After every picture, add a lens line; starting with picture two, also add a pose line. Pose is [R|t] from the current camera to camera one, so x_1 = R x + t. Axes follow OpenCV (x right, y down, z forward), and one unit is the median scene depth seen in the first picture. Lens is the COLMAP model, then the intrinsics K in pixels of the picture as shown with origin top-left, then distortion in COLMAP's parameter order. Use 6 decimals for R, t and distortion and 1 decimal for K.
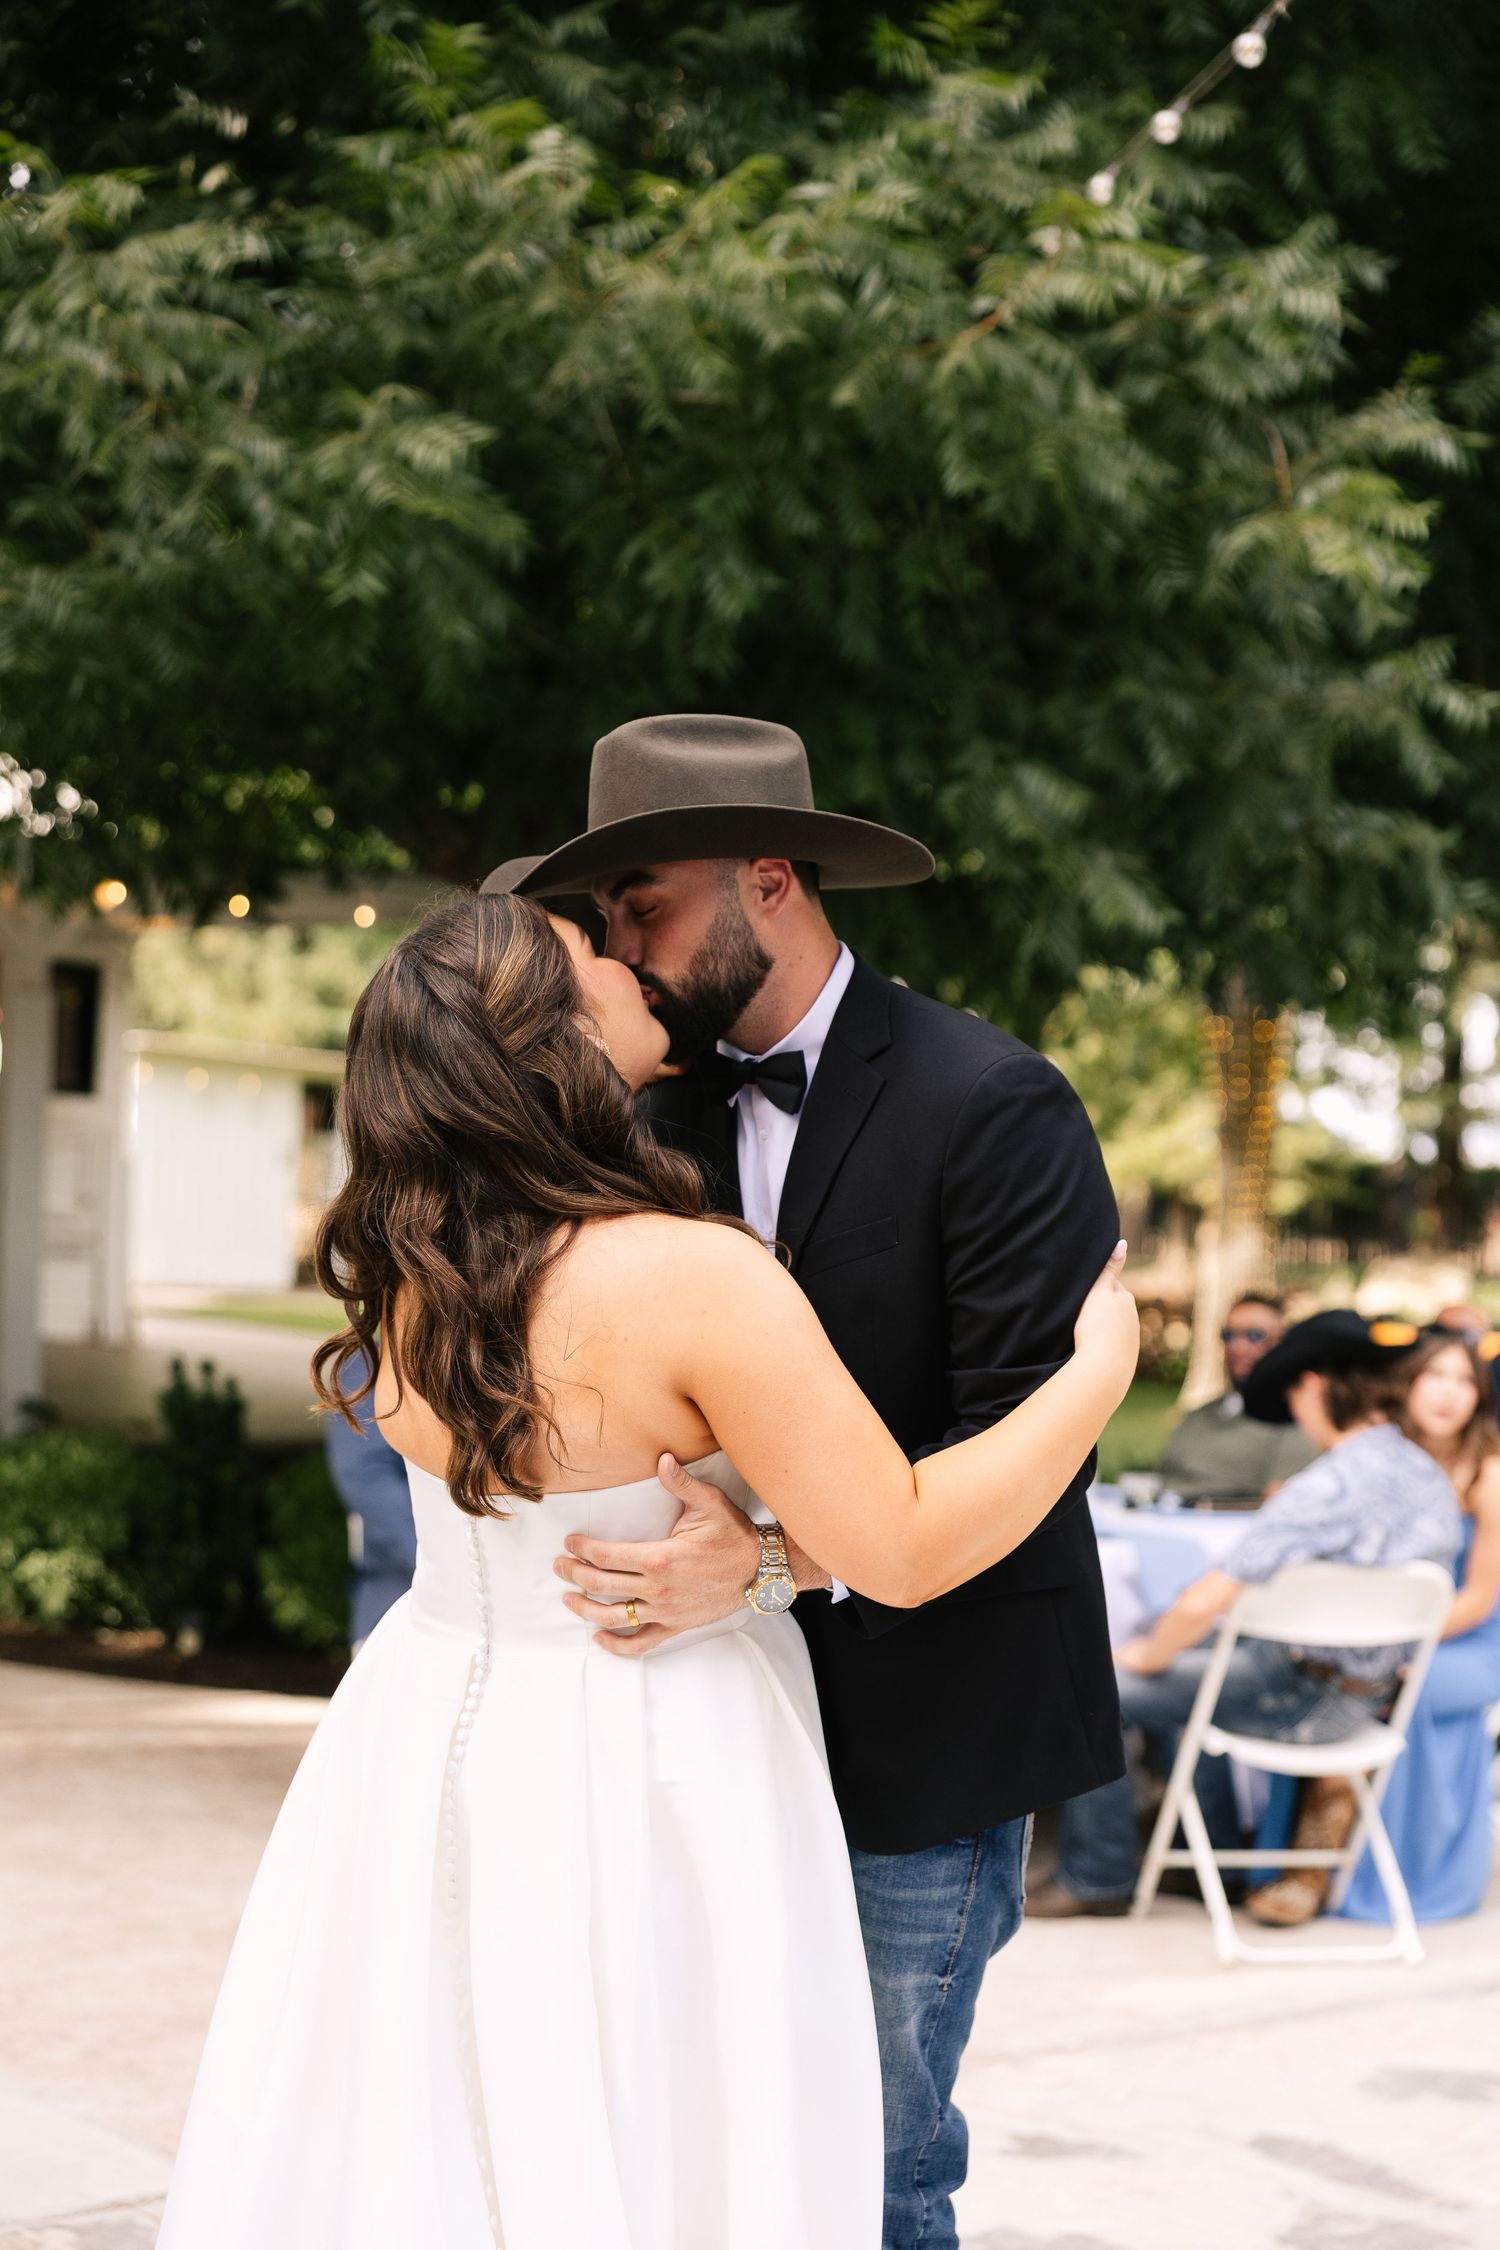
lens RADIAL K [[3579.1, 0, 879.5], [0, 3579.1, 1128.4], [0, 0, 1]] dist [0.020870, 0.070459]
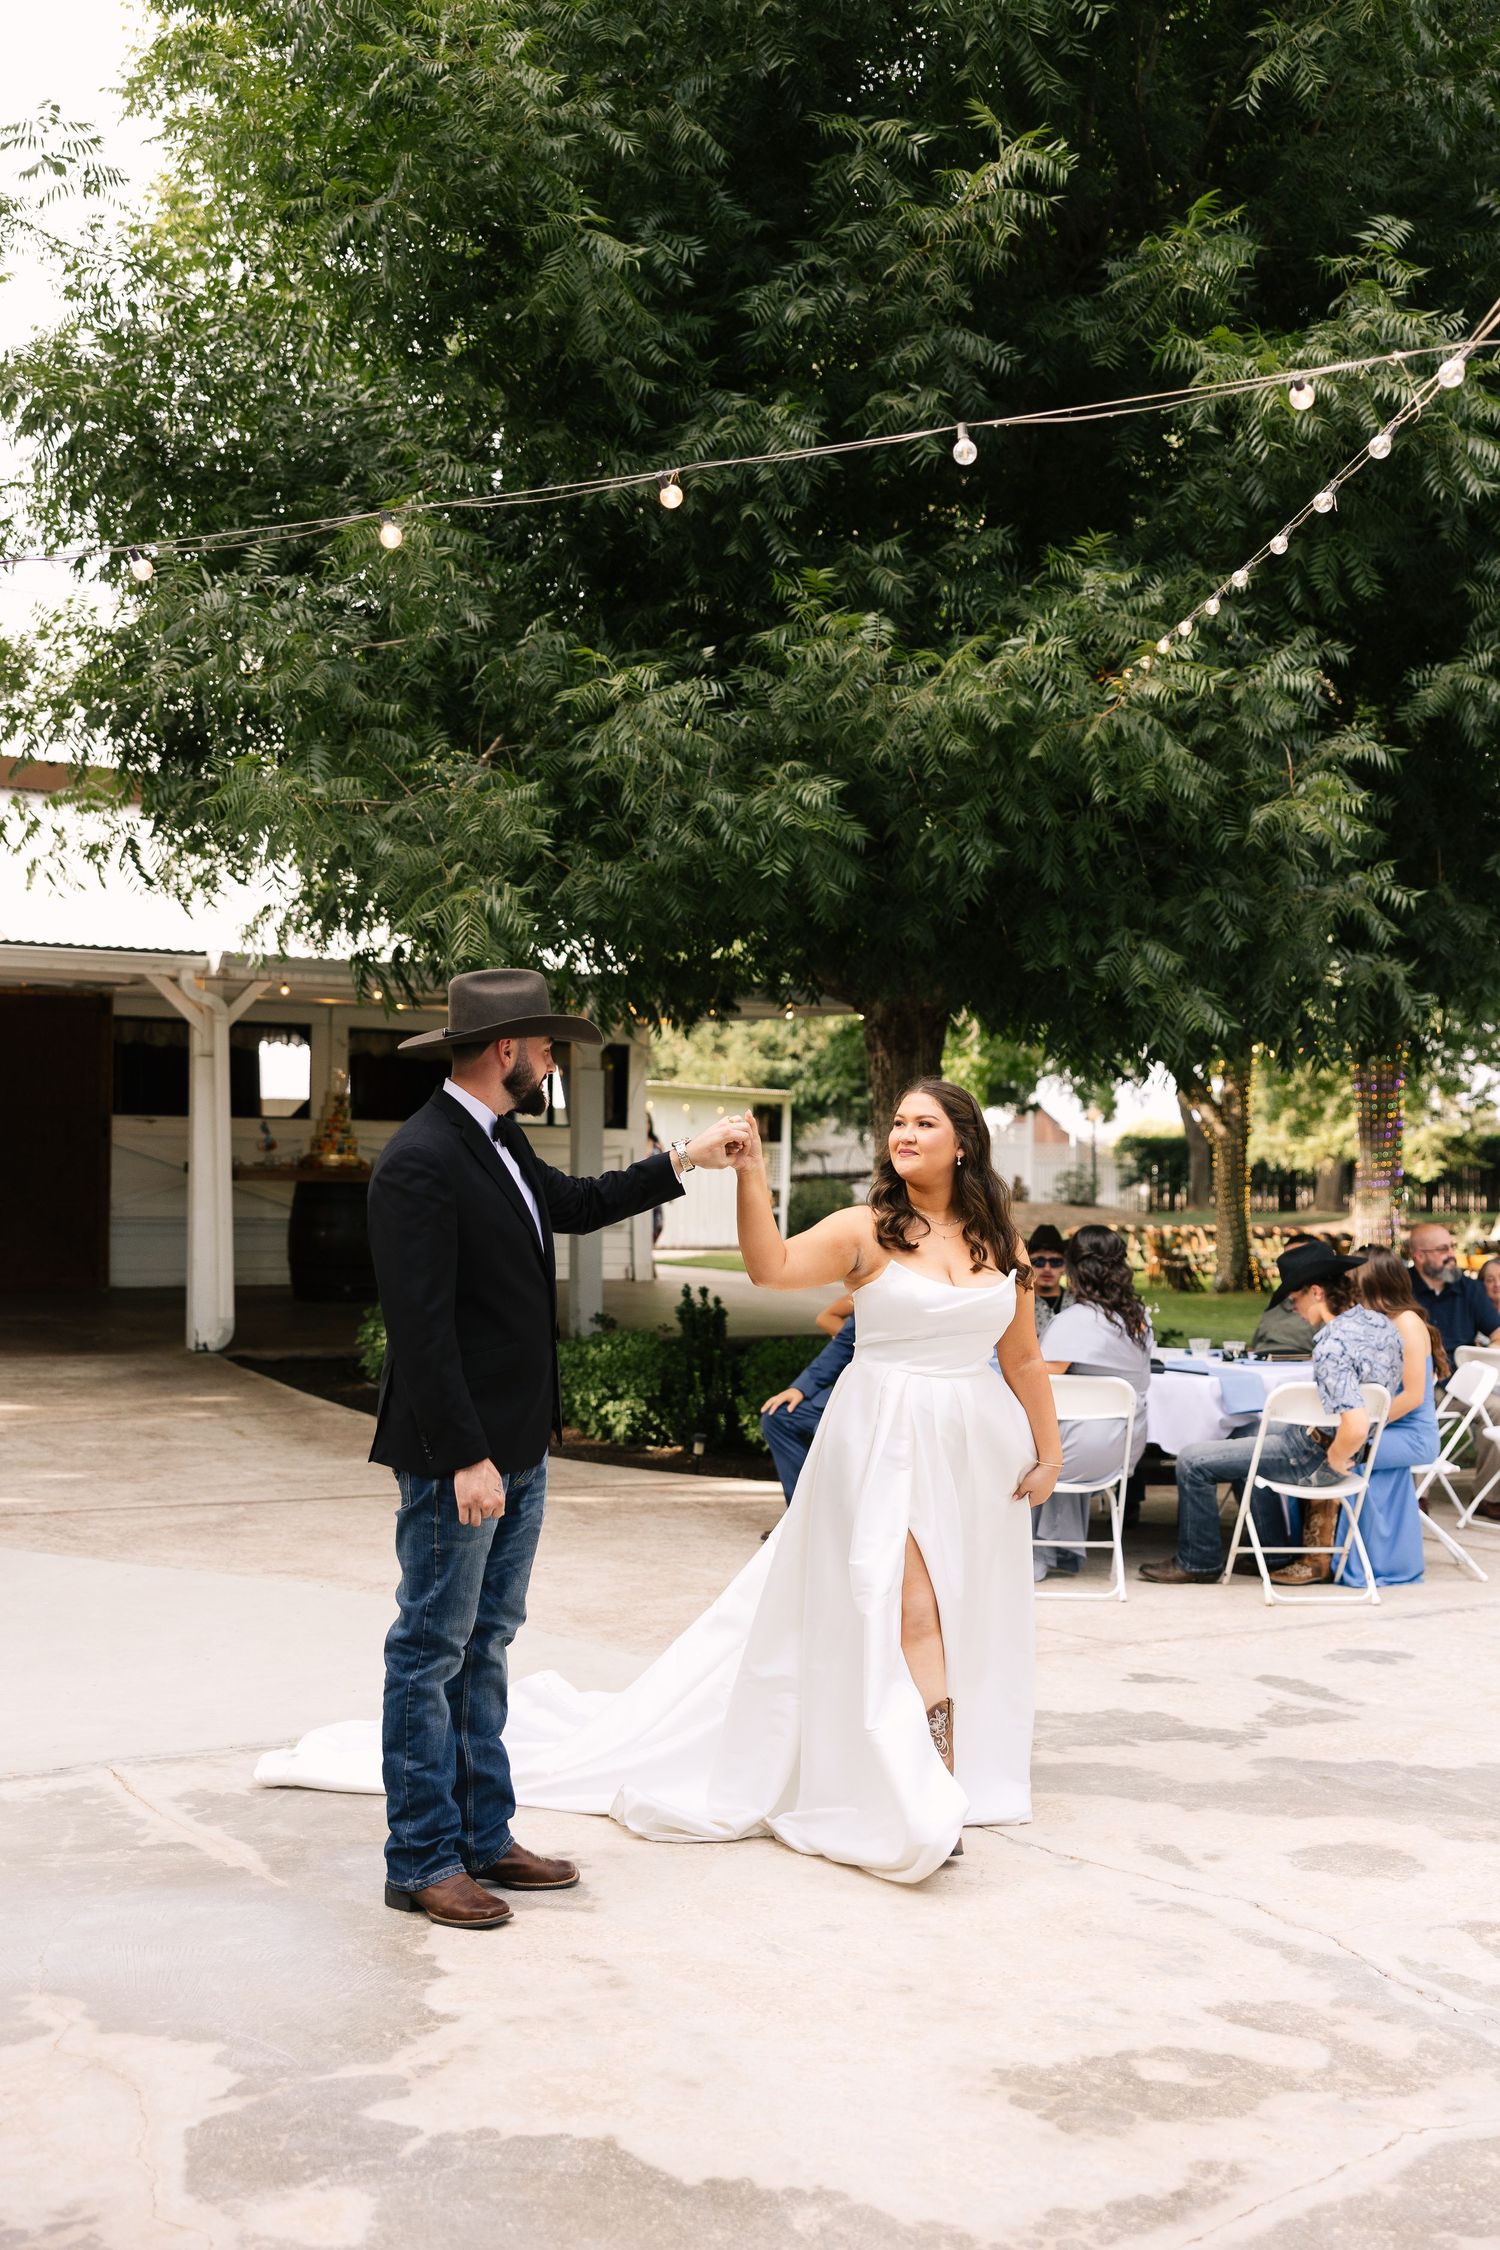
lens RADIAL K [[2461.5, 0, 786.8], [0, 2461.5, 1124.7], [0, 0, 1]] dist [-0.023090, 0.000693]
pose [[0.988803, -0.026511, -0.146850, 0.041672], [0.026013, 0.999647, -0.005316, -0.009035], [0.146939, 0.001436, 0.989144, -0.248306]]
